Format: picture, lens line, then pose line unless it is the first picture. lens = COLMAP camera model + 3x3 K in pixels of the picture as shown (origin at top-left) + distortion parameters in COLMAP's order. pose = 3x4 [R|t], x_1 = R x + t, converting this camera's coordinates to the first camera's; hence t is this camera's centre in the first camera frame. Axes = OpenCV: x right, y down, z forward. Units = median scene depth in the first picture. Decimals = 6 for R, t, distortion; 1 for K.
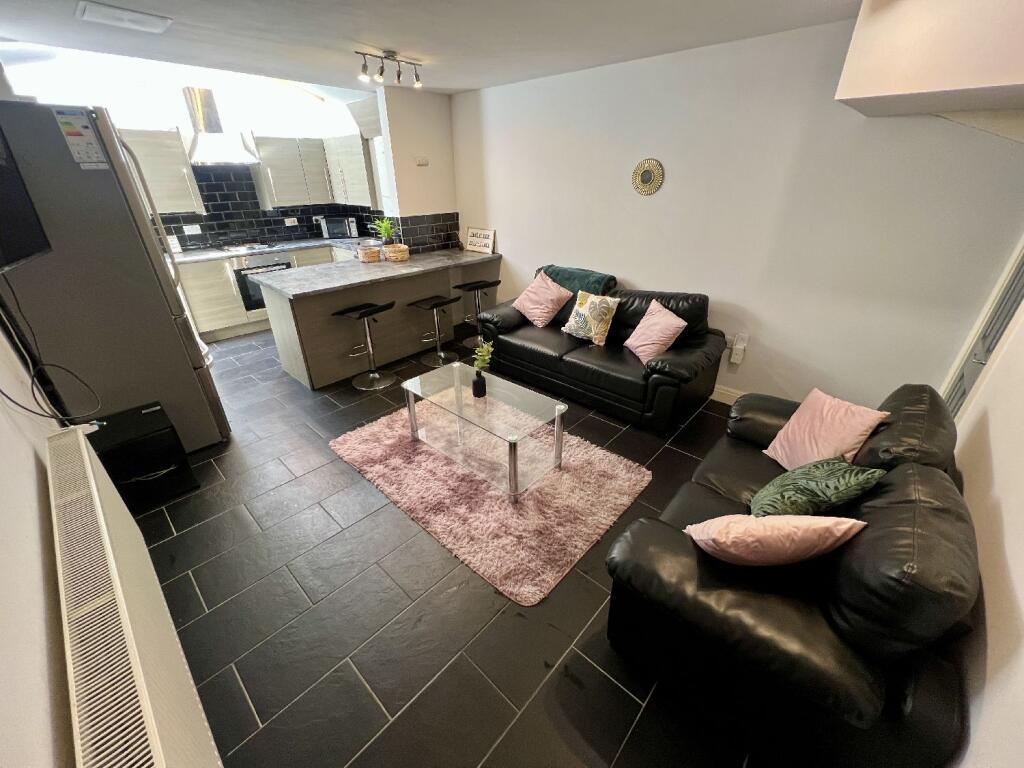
lens RADIAL K [[409.4, 0, 511.3], [0, 409.4, 378.4], [0, 0, 1]] dist [-0.000245, 0.000106]
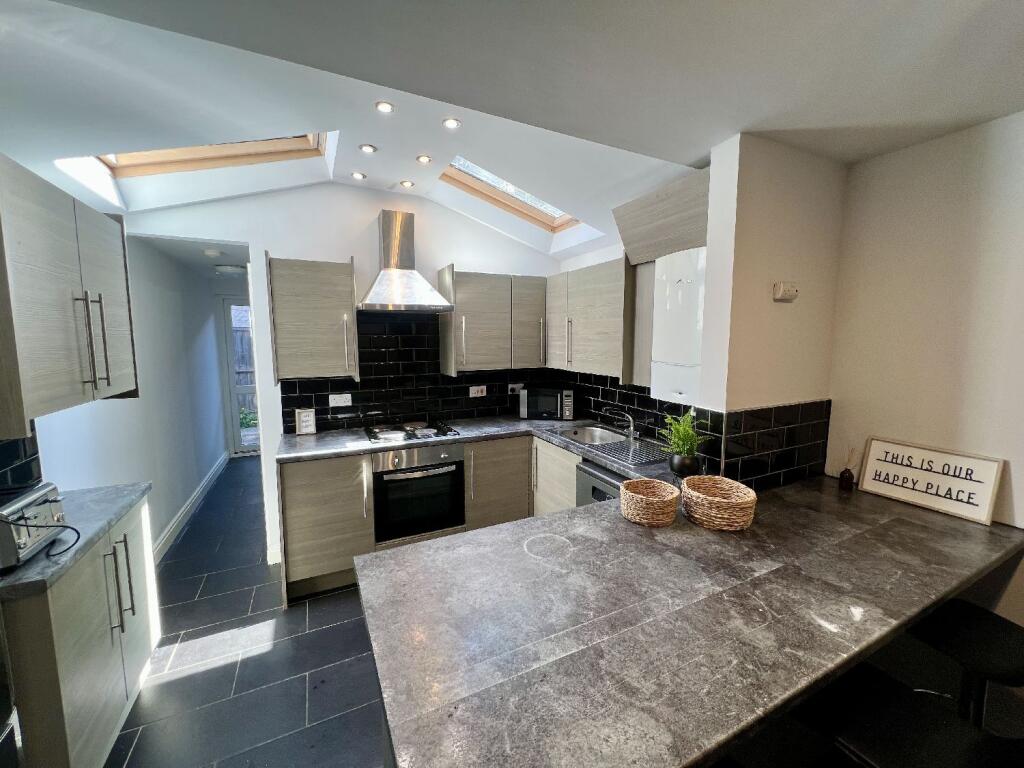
lens RADIAL K [[409.4, 0, 510.9], [0, 409.4, 380.8], [0, 0, 1]] dist [-0.000245, 0.000106]
pose [[0.934118, 0.046692, -0.353898, -0.303010], [-0.165220, 0.935375, -0.312693, -0.237513], [0.316427, 0.350563, 0.881464, 0.511201]]
